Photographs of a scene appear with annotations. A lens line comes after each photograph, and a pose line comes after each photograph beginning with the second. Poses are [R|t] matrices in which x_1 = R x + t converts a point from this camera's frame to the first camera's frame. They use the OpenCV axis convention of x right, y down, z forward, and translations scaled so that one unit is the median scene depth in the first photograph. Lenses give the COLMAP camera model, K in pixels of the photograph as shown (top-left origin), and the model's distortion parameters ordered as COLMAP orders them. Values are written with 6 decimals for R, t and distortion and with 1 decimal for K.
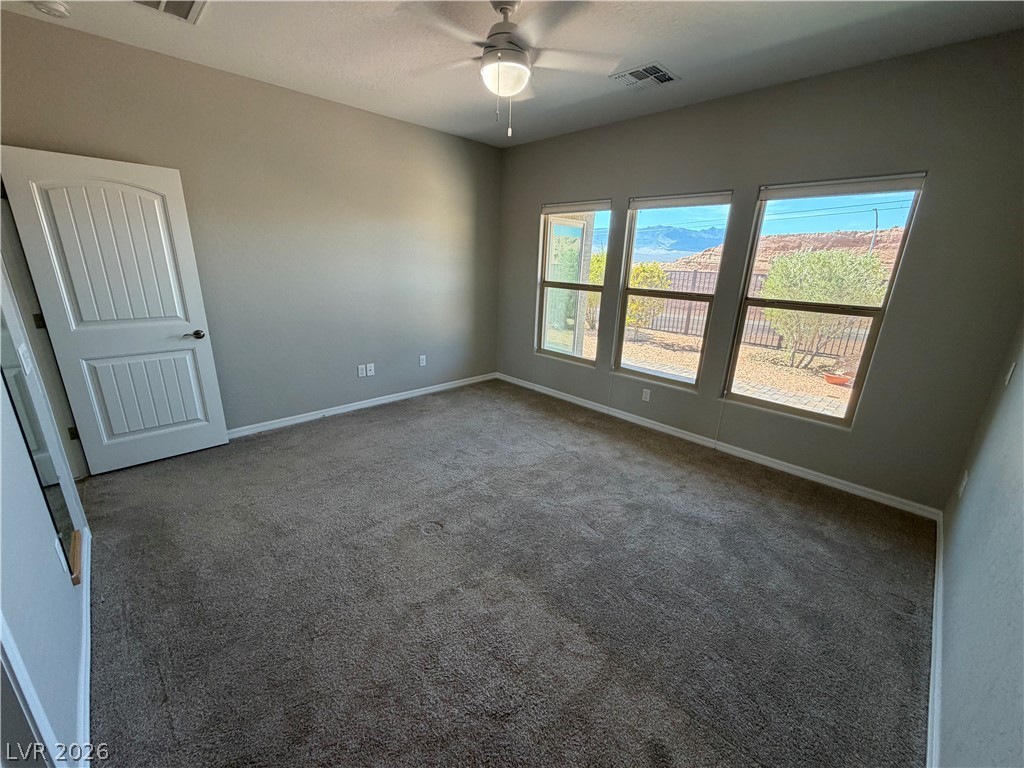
lens RADIAL K [[409.3, 0, 508.5], [0, 409.3, 383.9], [0, 0, 1]] dist [-0.000759, 0.000628]
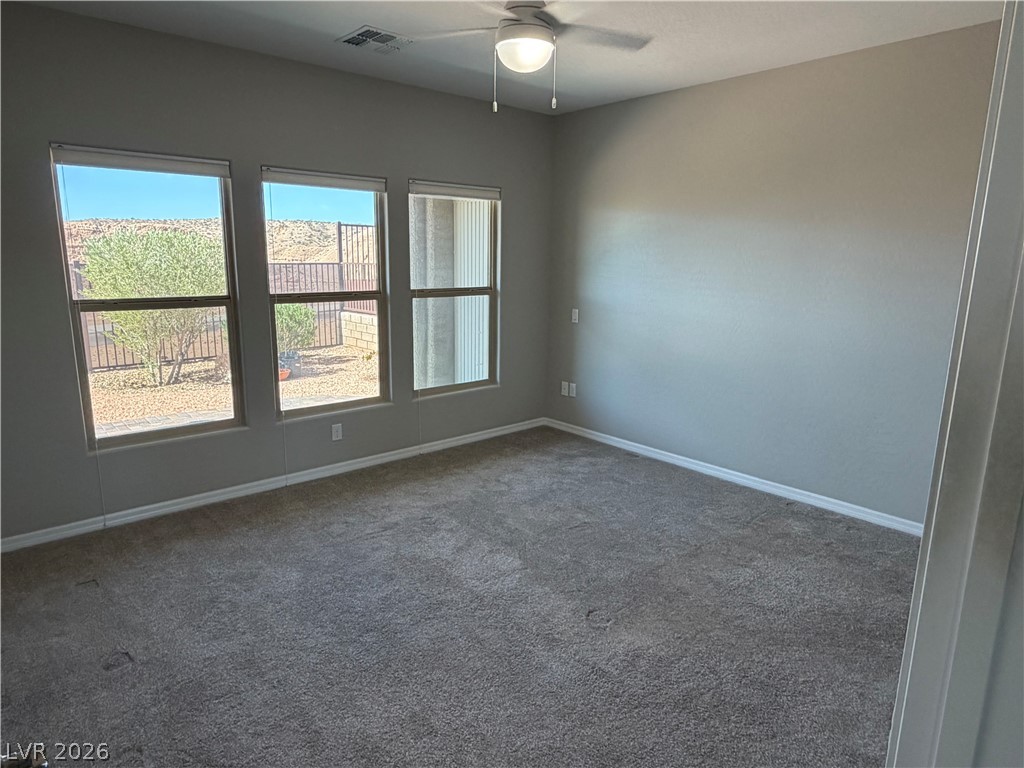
lens RADIAL K [[630.5, 0, 507.0], [0, 630.5, 383.4], [0, 0, 1]] dist [0.000687, -0.001798]
pose [[0.050005, -0.229495, 0.972024, -0.831260], [0.283604, 0.936442, 0.206505, -0.229219], [-0.957637, 0.265344, 0.111913, 0.627760]]
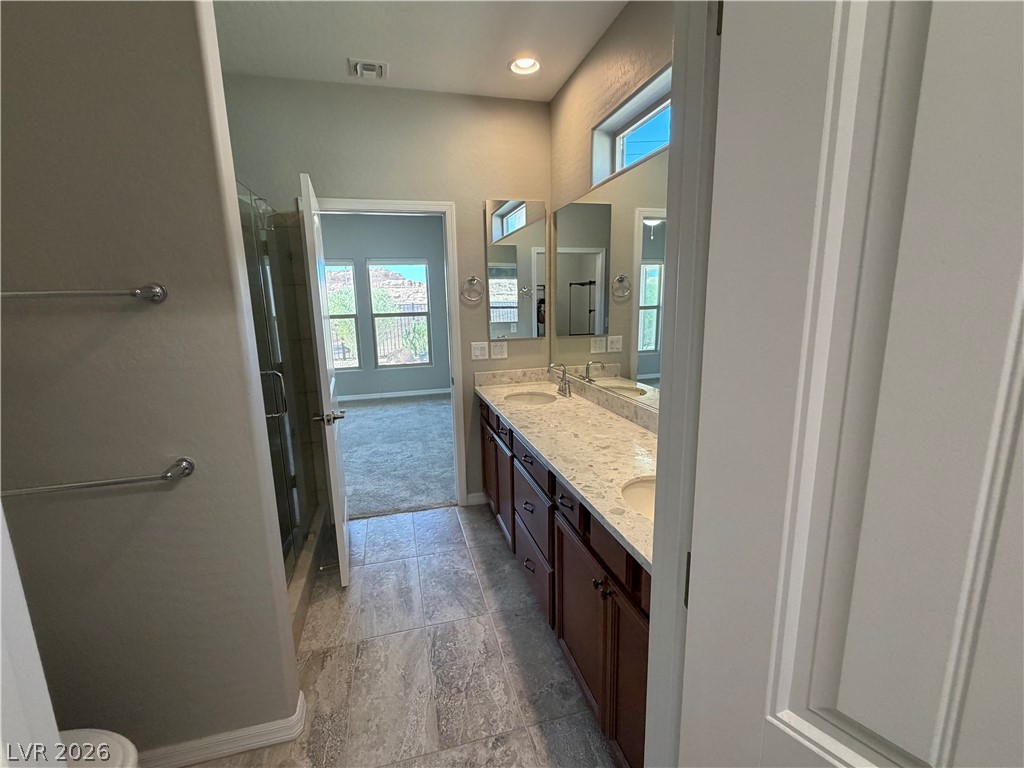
lens RADIAL K [[450.2, 0, 511.7], [0, 450.2, 380.9], [0, 0, 1]] dist [0.001202, 0.000209]
pose [[0.484185, -0.201149, 0.851531, -0.880209], [0.294911, 0.953786, 0.057615, 0.145673], [-0.823767, 0.223229, 0.521130, -0.507845]]
